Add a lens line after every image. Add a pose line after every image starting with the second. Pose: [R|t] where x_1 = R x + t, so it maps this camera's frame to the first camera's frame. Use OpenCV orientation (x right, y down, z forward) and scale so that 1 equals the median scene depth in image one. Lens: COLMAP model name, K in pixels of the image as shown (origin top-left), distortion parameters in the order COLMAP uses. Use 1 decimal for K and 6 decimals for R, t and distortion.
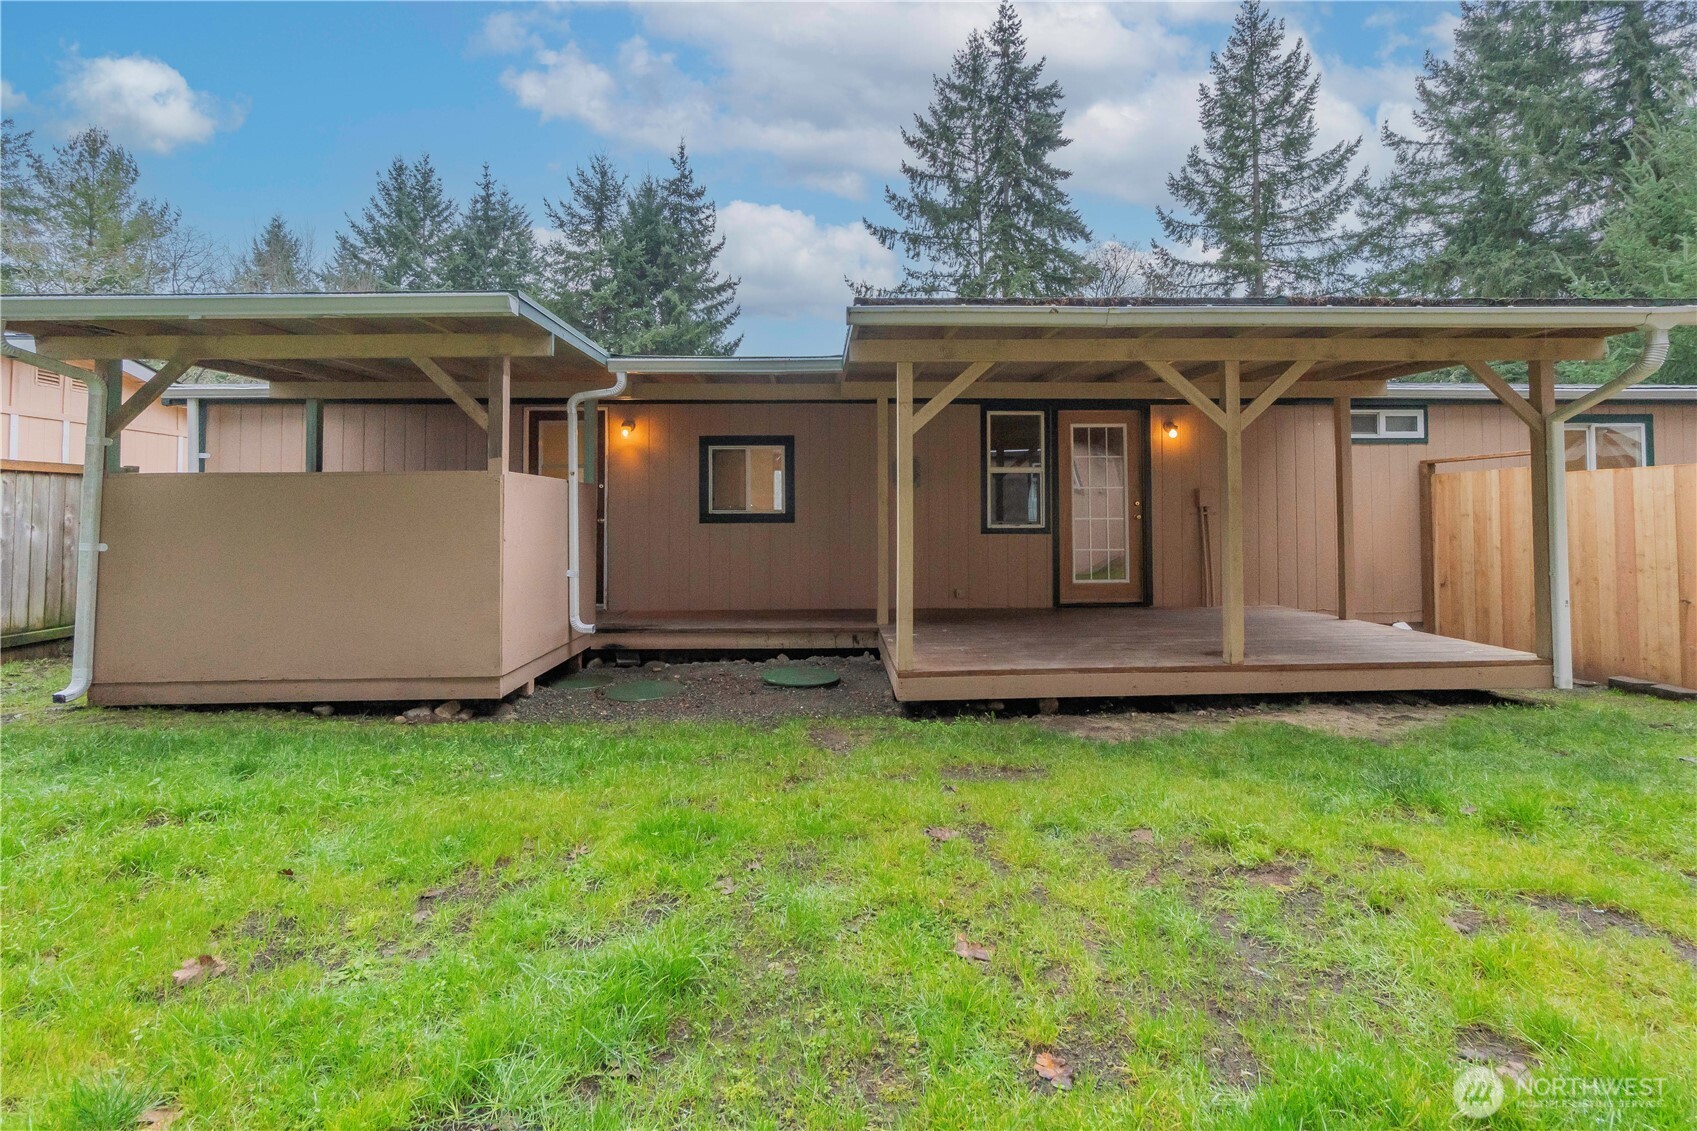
lens RADIAL K [[761.1, 0, 858.6], [0, 761.1, 495.8], [0, 0, 1]] dist [-0.003372, -0.000107]
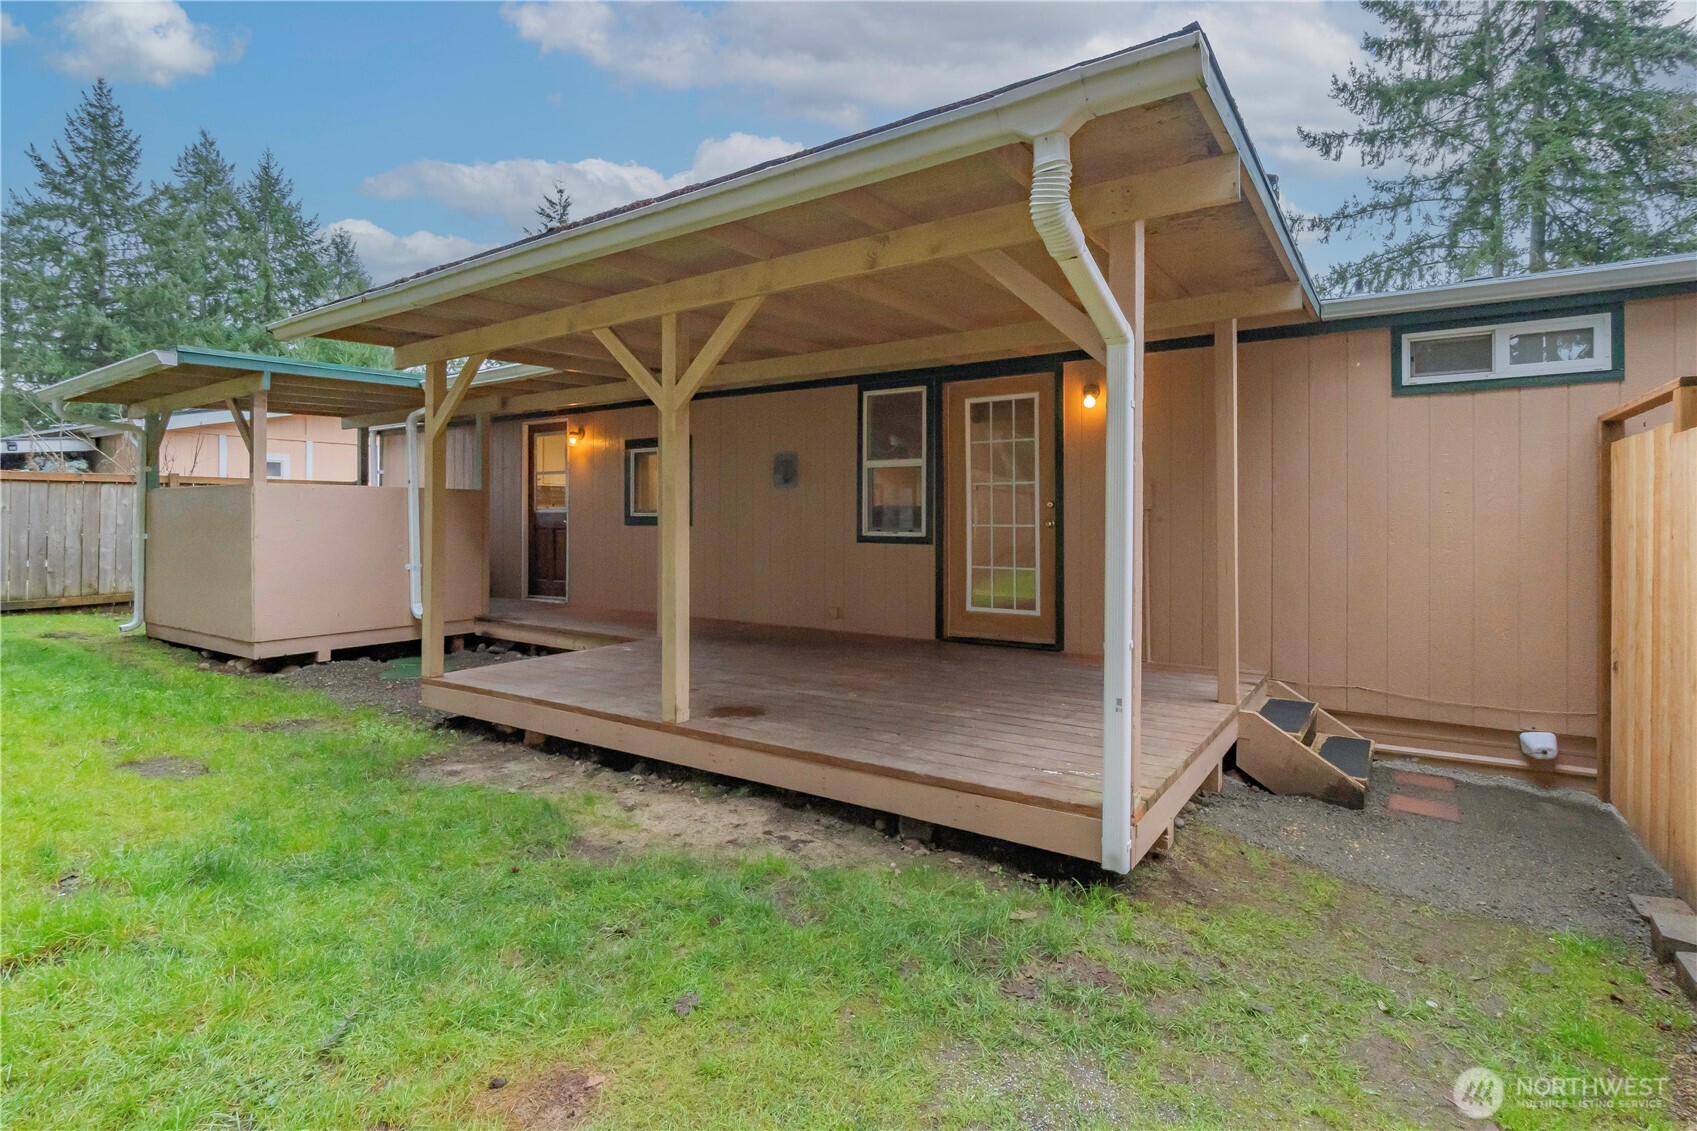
lens RADIAL K [[828.3, 0, 852.2], [0, 828.3, 523.7], [0, 0, 1]] dist [0.000659, 0.000087]
pose [[0.806362, 0.010018, -0.591337, 0.674495], [0.010069, 0.999479, 0.030662, 0.002451], [0.591336, -0.030679, 0.805841, 0.274217]]
